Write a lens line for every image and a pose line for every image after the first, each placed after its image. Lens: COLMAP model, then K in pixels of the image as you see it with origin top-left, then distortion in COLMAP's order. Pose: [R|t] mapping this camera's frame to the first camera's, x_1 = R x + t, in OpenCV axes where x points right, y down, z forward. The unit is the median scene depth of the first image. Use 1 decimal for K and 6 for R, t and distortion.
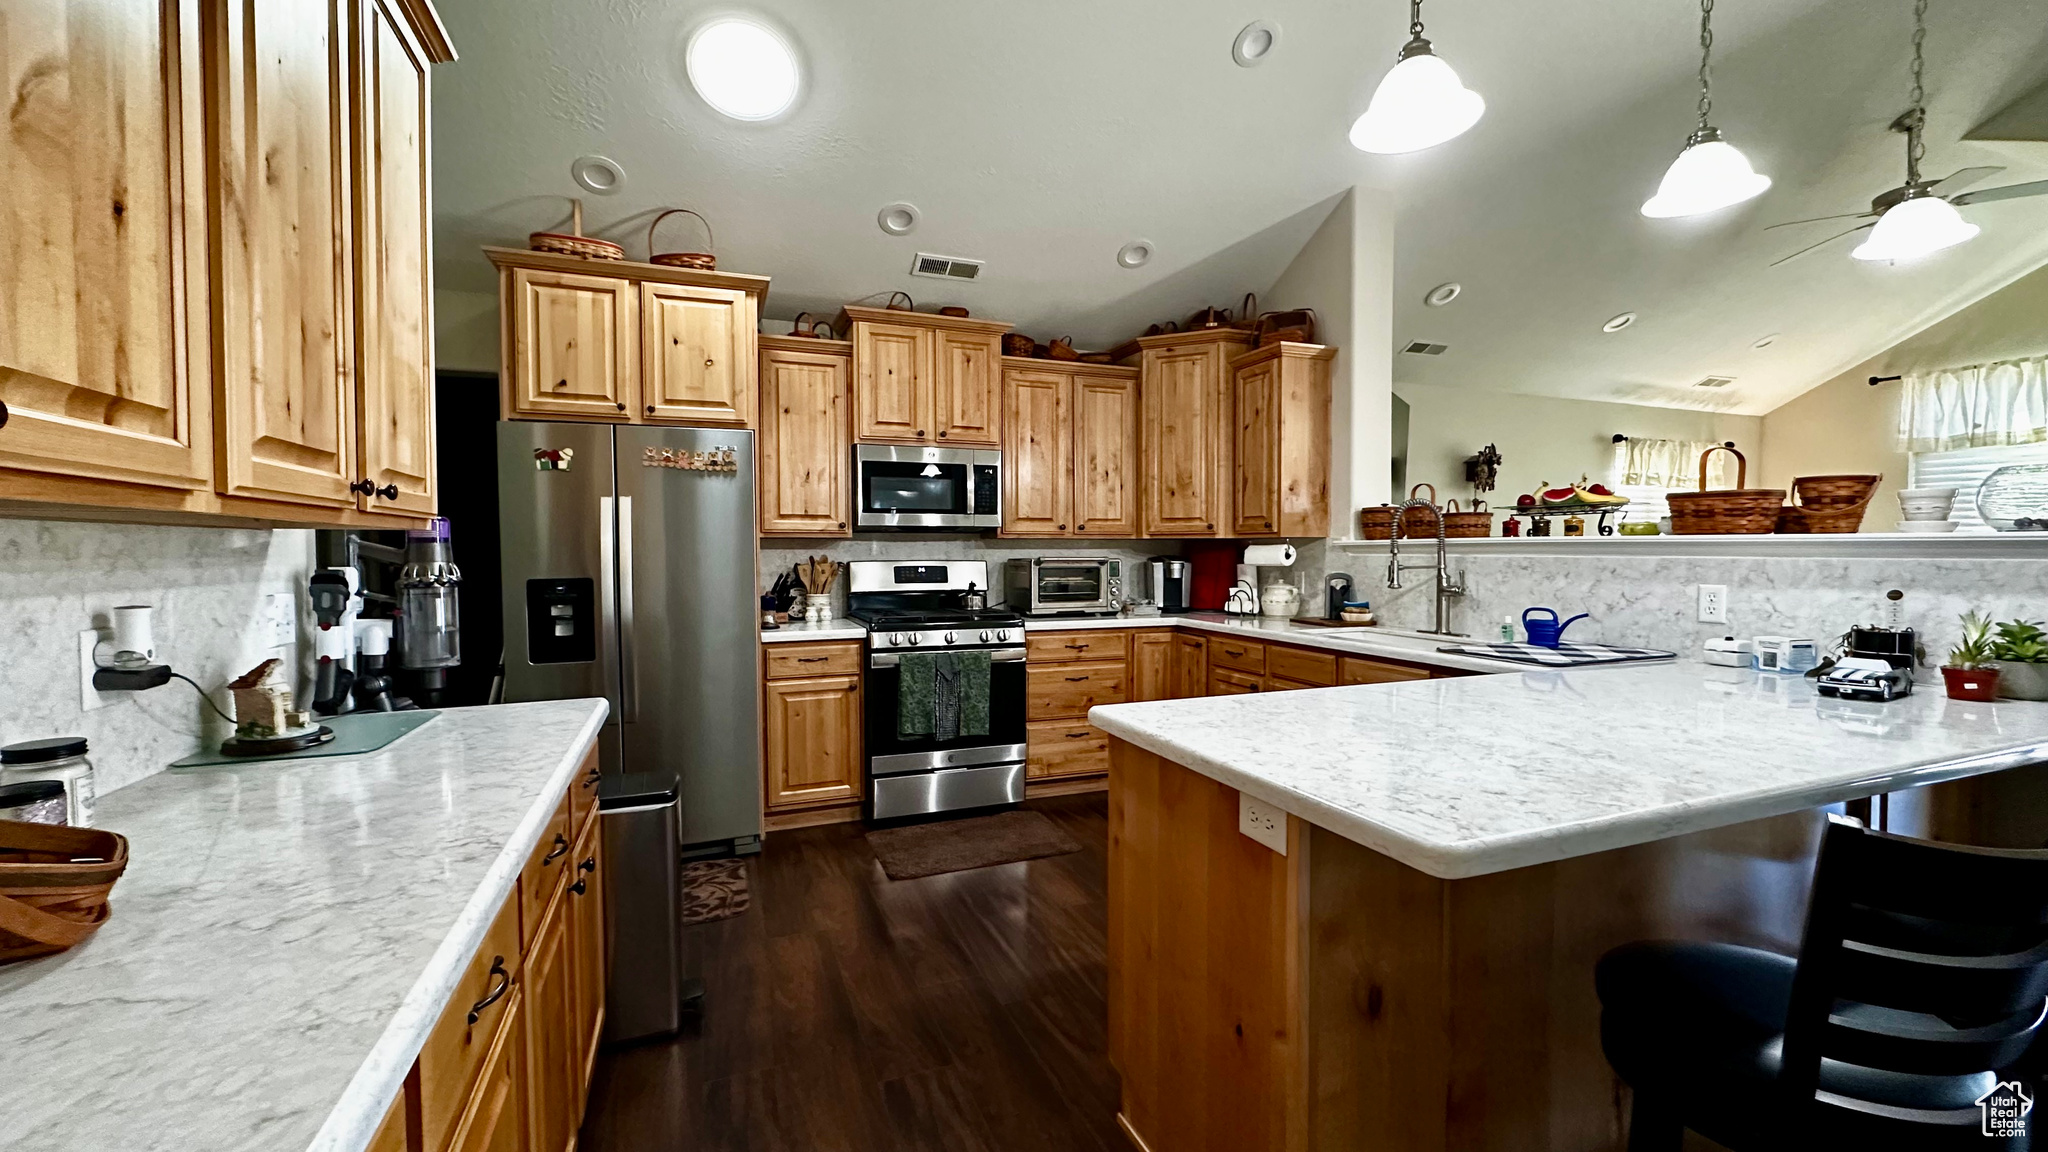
lens RADIAL K [[815.6, 0, 1022.5], [0, 815.6, 571.3], [0, 0, 1]] dist [-0.002683, 0.000330]
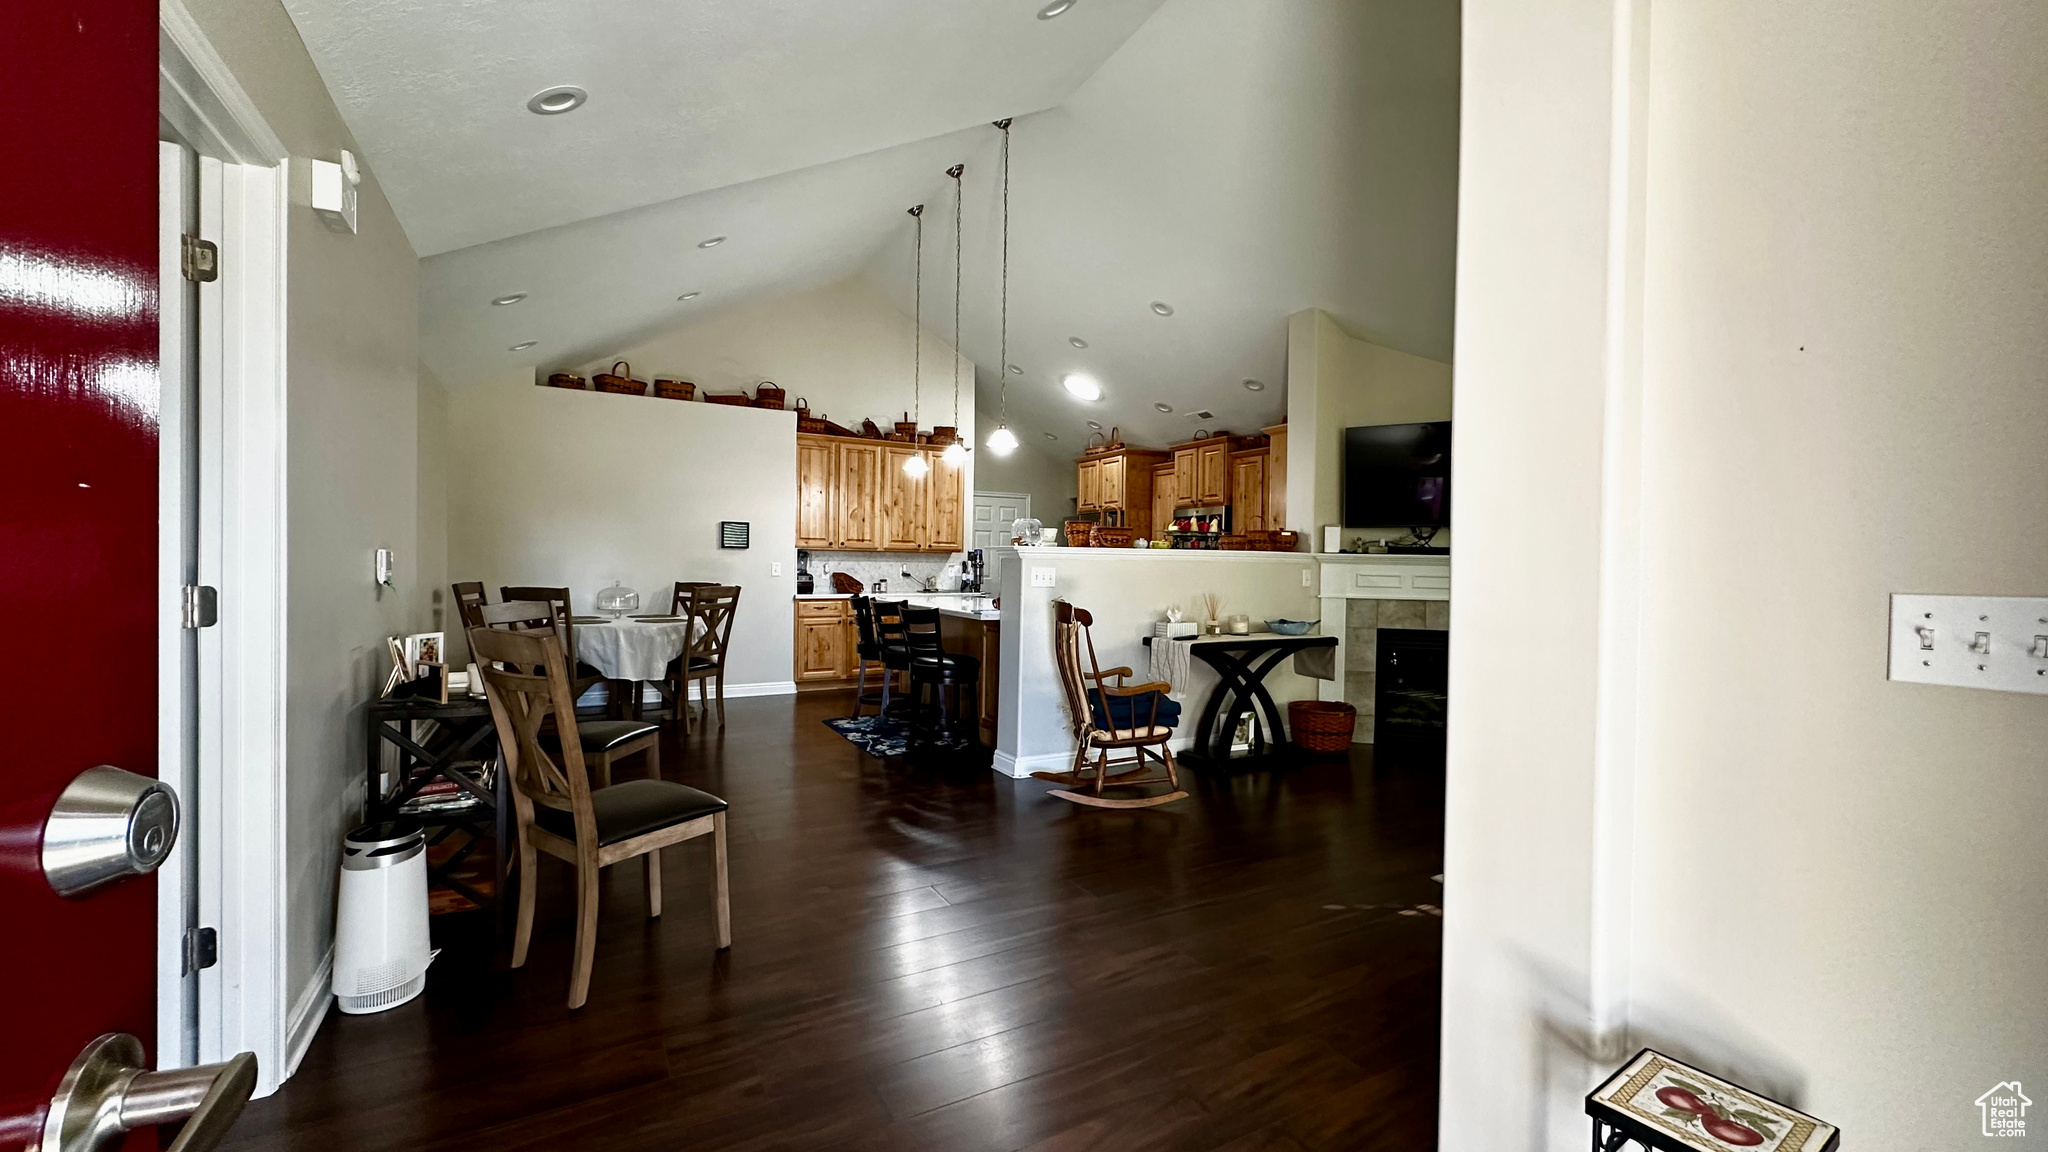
lens RADIAL K [[815.6, 0, 1024.0], [0, 815.6, 568.5], [0, 0, 1]] dist [-0.002683, 0.000330]
pose [[0.134849, 0.009560, -0.990820, 1.810496], [-0.040413, 0.999174, 0.004140, 0.003015], [0.990042, 0.039484, 0.135124, 0.330164]]
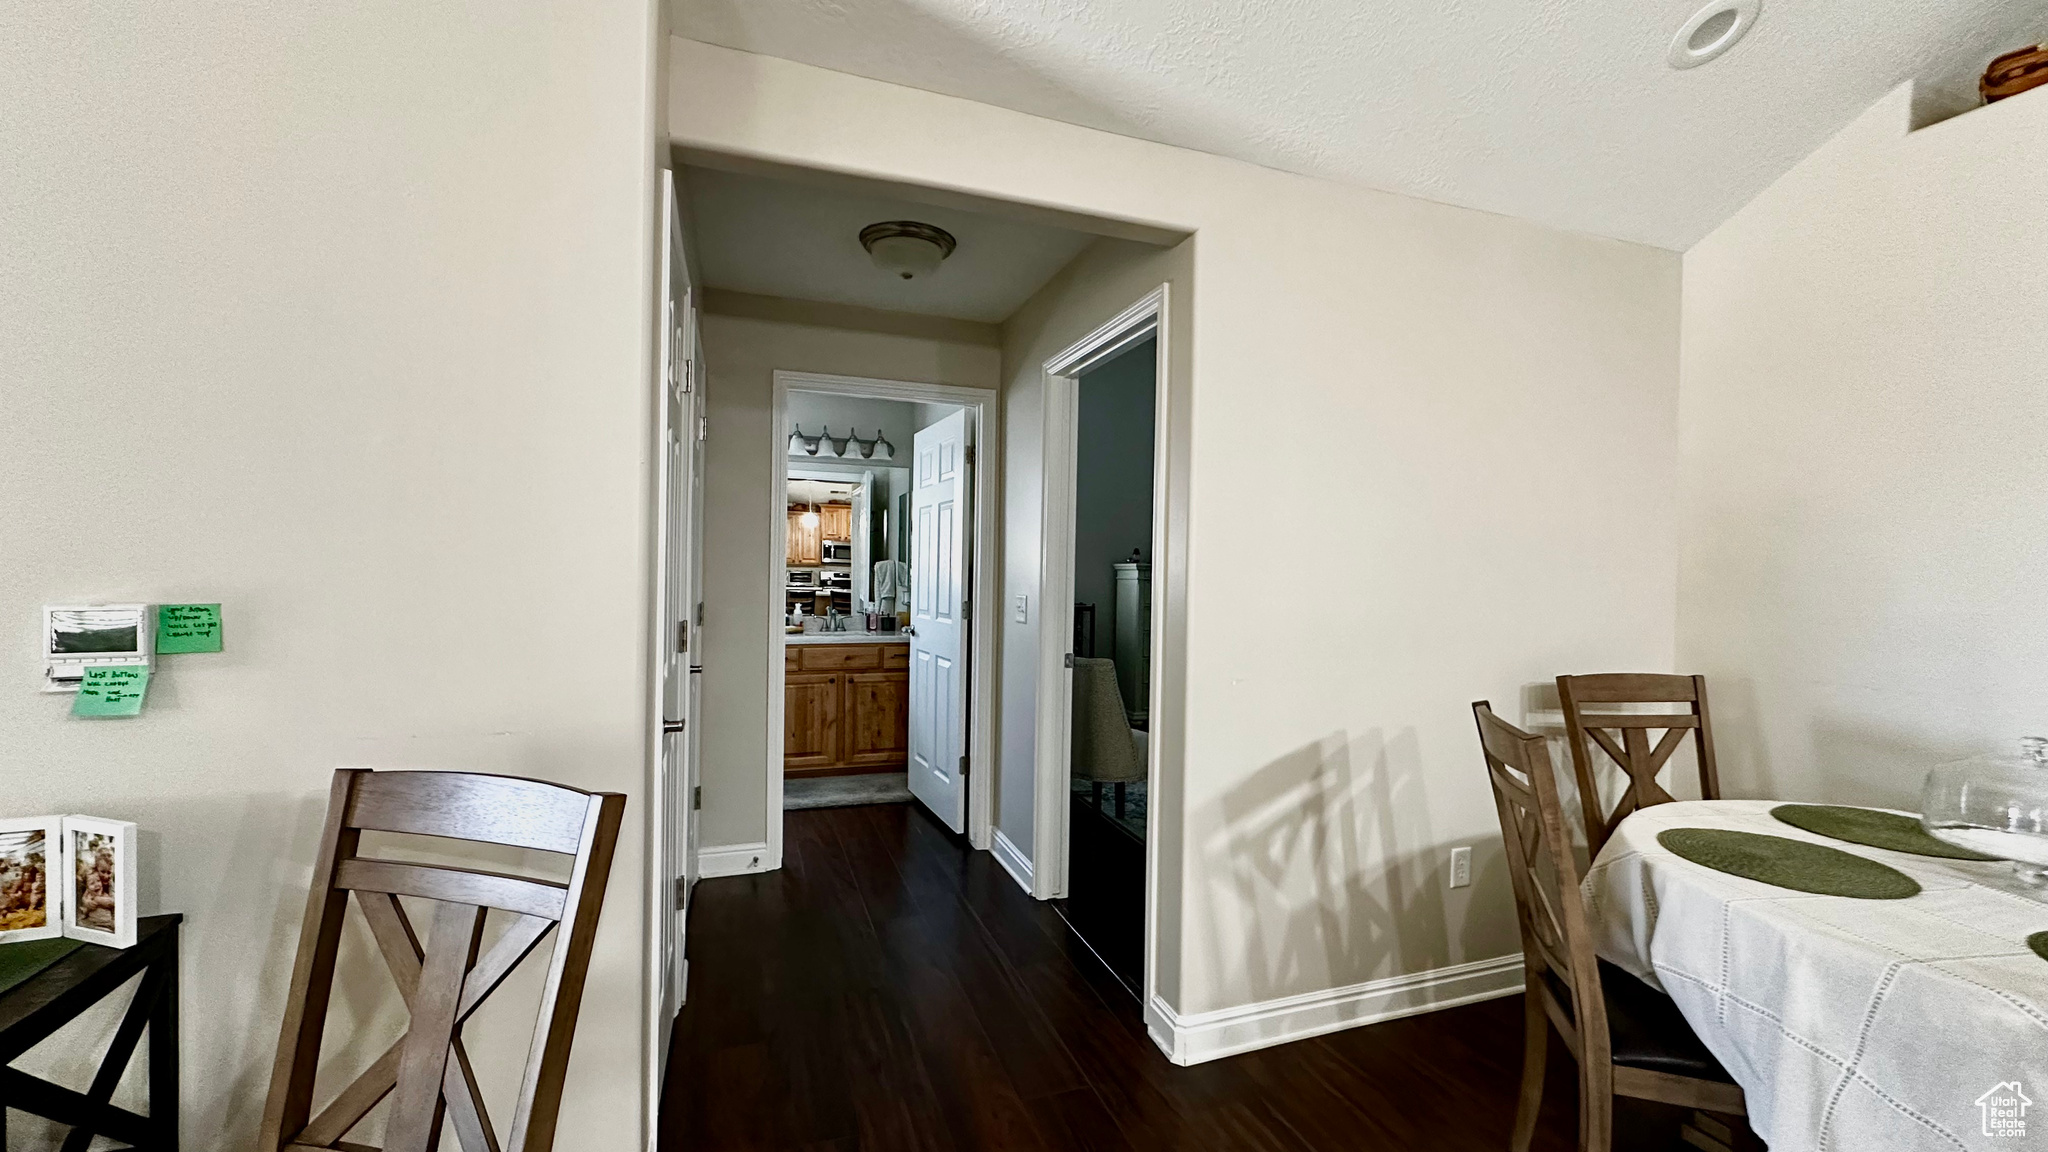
lens RADIAL K [[815.6, 0, 1035.2], [0, 815.6, 580.0], [0, 0, 1]] dist [-0.002683, 0.000330]
pose [[-0.999491, -0.016224, 0.027454, 0.675784], [-0.015178, 0.999167, 0.037891, -0.015081], [-0.028045, 0.037455, -0.998905, 0.179463]]
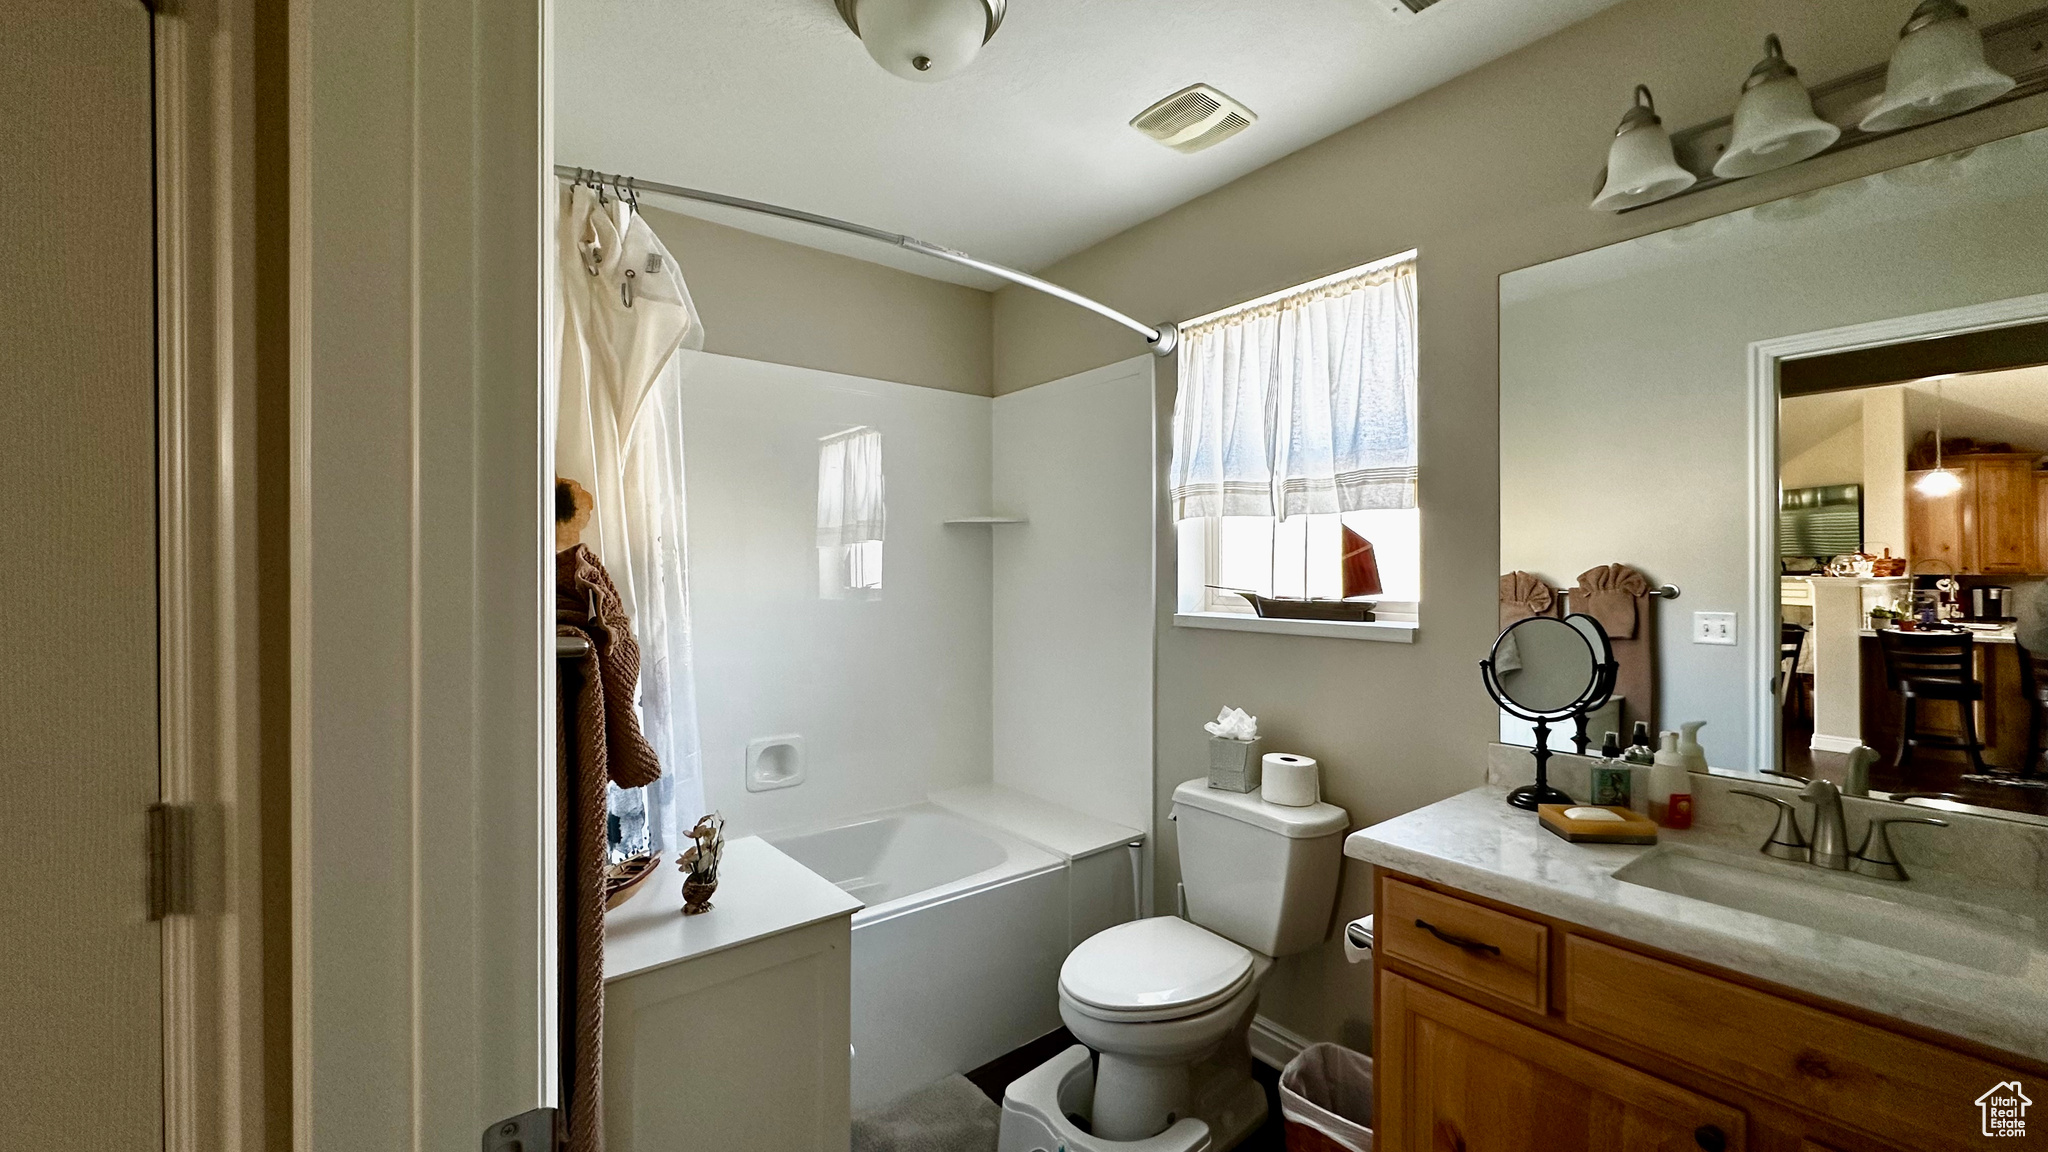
lens RADIAL K [[815.6, 0, 1024.8], [0, 815.6, 572.0], [0, 0, 1]] dist [-0.002683, 0.000330]
pose [[-0.285626, -0.000979, 0.958341, 0.826813], [0.023718, 0.999686, 0.008090, -0.001326], [-0.958048, 0.025041, -0.285513, -0.758730]]
